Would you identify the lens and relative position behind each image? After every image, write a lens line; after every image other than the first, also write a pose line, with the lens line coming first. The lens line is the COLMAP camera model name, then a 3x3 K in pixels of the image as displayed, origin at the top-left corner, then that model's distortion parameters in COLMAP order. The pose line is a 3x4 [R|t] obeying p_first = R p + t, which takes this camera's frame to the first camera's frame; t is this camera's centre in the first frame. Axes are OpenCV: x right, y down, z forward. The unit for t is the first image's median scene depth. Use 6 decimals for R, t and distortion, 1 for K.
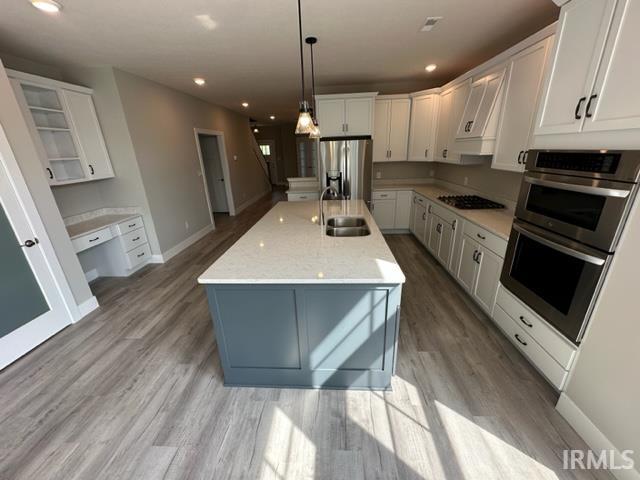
lens RADIAL K [[255.5, 0, 319.8], [0, 255.5, 240.2], [0, 0, 1]] dist [-0.003623, 0.000563]
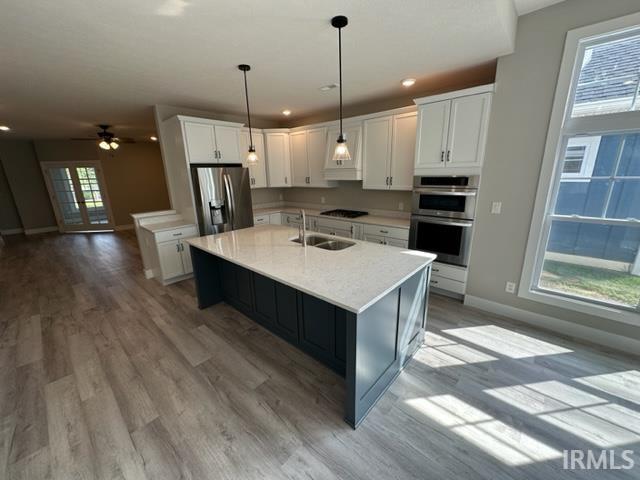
lens RADIAL K [[255.5, 0, 319.8], [0, 255.5, 240.2], [0, 0, 1]] dist [-0.003623, 0.000563]
pose [[0.629664, -0.181710, 0.755318, -0.798246], [0.261423, 0.965119, 0.014250, -0.089602], [-0.731561, 0.188485, 0.655204, 0.301992]]
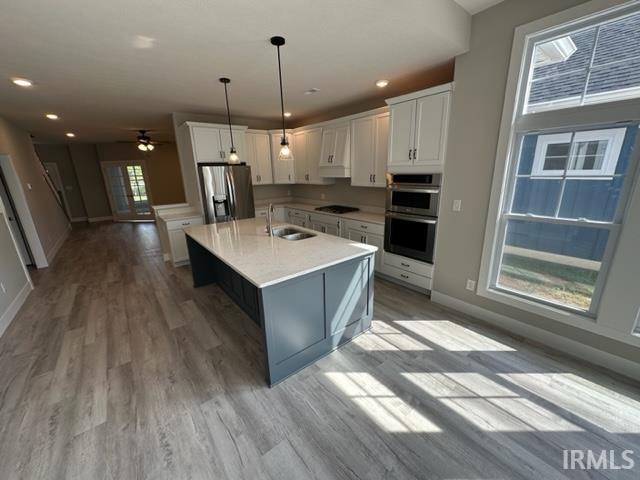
lens RADIAL K [[255.5, 0, 319.8], [0, 255.5, 240.2], [0, 0, 1]] dist [-0.003623, 0.000563]
pose [[0.743620, -0.163363, 0.648337, -0.642756], [0.224553, 0.974388, -0.012036, 0.024557], [-0.629766, 0.154536, 0.761258, -0.027675]]
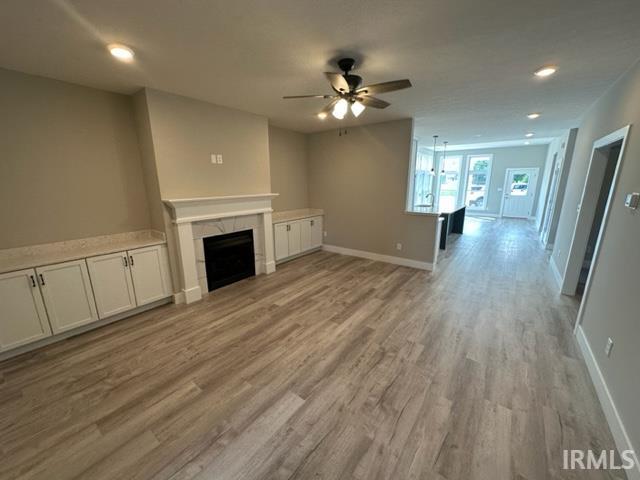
lens RADIAL K [[255.5, 0, 319.8], [0, 255.5, 240.2], [0, 0, 1]] dist [-0.003623, 0.000563]
pose [[-0.825646, -0.088963, 0.557130, -0.623586], [0.222037, 0.856565, 0.465827, -1.455512], [-0.518659, 0.508312, -0.687467, 4.123167]]
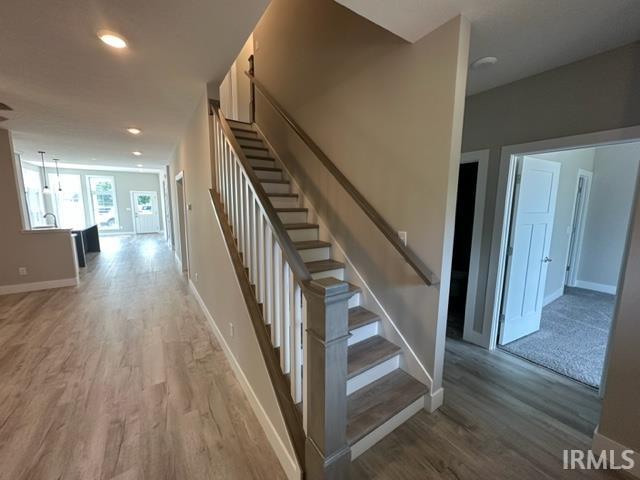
lens RADIAL K [[255.5, 0, 319.8], [0, 255.5, 240.2], [0, 0, 1]] dist [-0.003623, 0.000563]
pose [[-0.800879, 0.115897, -0.587504, -0.656829], [-0.179446, 0.889558, 0.420103, -1.636240], [0.571307, 0.441877, -0.691631, 4.754637]]
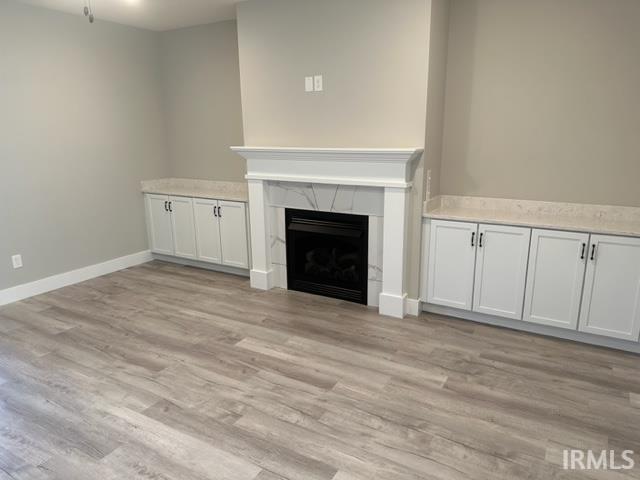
lens RADIAL K [[446.5, 0, 321.5], [0, 446.5, 240.2], [0, 0, 1]] dist [0.085810, -0.126413]
pose [[0.456882, -0.183417, 0.870412, -0.717722], [0.293266, 0.954861, 0.047276, -0.820228], [-0.839794, 0.233662, 0.490049, 2.436242]]
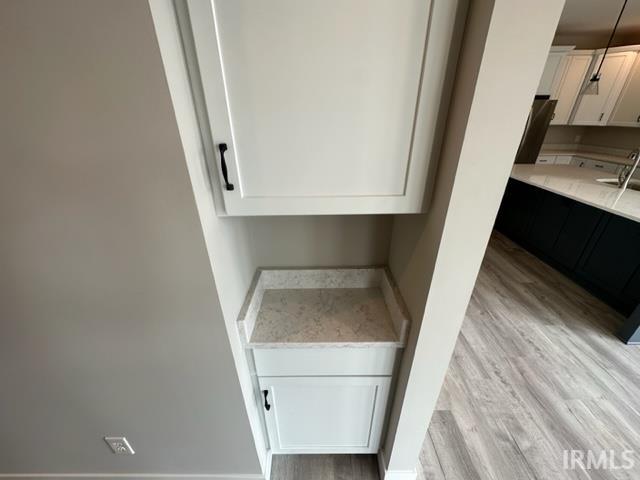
lens RADIAL K [[255.5, 0, 319.8], [0, 255.5, 240.2], [0, 0, 1]] dist [-0.003623, 0.000563]
pose [[0.998101, -0.000269, 0.061602, -1.330144], [-0.007290, 0.992448, 0.122451, 0.029020], [-0.061170, -0.122668, 0.990561, 0.084612]]
